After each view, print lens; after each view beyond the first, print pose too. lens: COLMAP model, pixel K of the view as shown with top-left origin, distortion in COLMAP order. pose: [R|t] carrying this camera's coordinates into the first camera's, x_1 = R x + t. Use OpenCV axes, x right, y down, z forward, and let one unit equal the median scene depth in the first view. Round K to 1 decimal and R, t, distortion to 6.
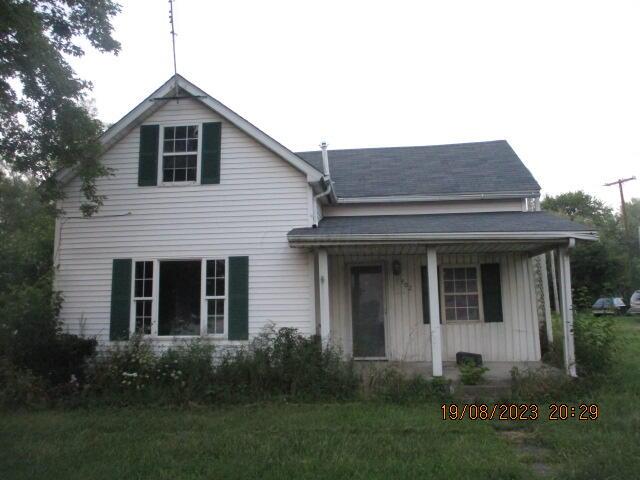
lens RADIAL K [[535.0, 0, 318.8], [0, 535.0, 242.5], [0, 0, 1]] dist [-0.008884, -0.001224]
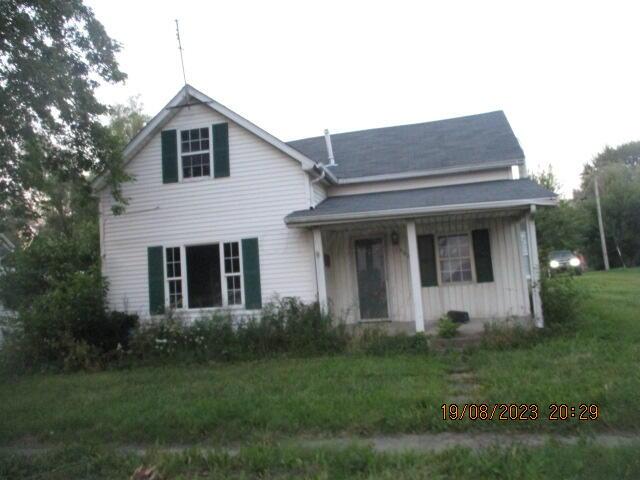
lens RADIAL K [[535.0, 0, 318.8], [0, 535.0, 242.5], [0, 0, 1]] dist [-0.008884, -0.001224]
pose [[0.991457, -0.061810, -0.114860, 0.132346], [0.068421, 0.996165, 0.054534, -0.018060], [0.111049, -0.061927, 0.991884, -0.139048]]
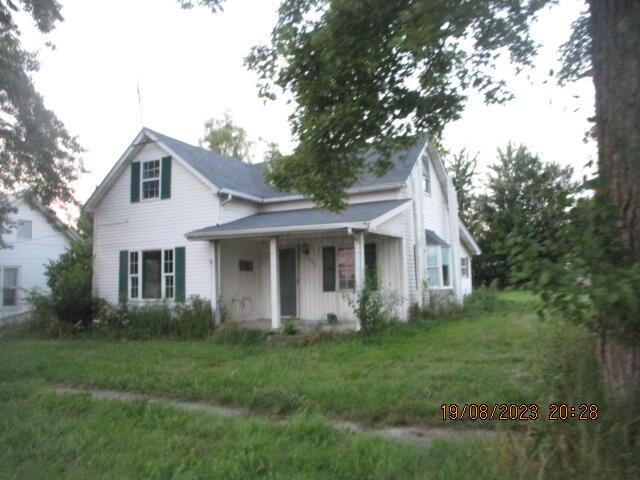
lens RADIAL K [[535.0, 0, 318.8], [0, 535.0, 242.5], [0, 0, 1]] dist [-0.008884, -0.001224]
pose [[0.914912, -0.035594, -0.402081, 0.803771], [0.060933, 0.996869, 0.050402, -0.037439], [0.399028, -0.070613, 0.914216, -0.209533]]
